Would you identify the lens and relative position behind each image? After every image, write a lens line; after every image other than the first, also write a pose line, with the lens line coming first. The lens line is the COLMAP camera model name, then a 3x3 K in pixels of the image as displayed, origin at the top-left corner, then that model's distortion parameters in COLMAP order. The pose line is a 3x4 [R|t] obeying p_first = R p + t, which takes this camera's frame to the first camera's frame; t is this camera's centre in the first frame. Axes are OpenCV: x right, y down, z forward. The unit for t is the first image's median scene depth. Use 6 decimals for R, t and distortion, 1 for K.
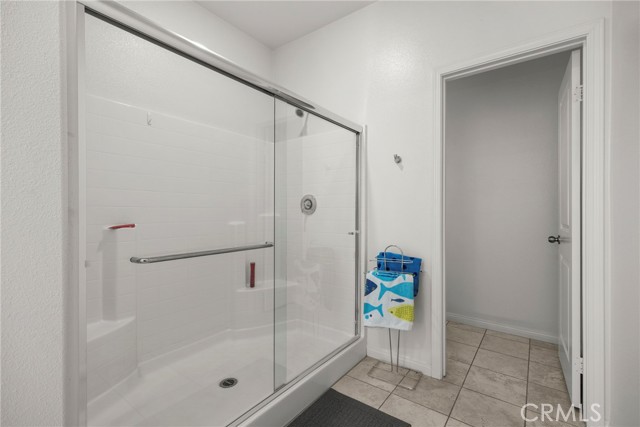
lens RADIAL K [[278.2, 0, 322.4], [0, 278.2, 212.3], [0, 0, 1]] dist [0.000732, 0.000083]
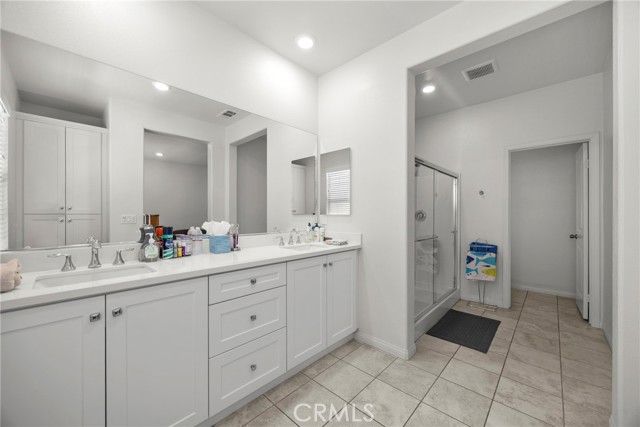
lens RADIAL K [[246.2, 0, 321.6], [0, 246.2, 211.9], [0, 0, 1]] dist [0.000582, -0.000277]
pose [[0.994736, 0.001448, -0.102459, -0.683303], [-0.001658, 0.999997, -0.001960, -0.060520], [0.102456, 0.002120, 0.994735, -0.822400]]
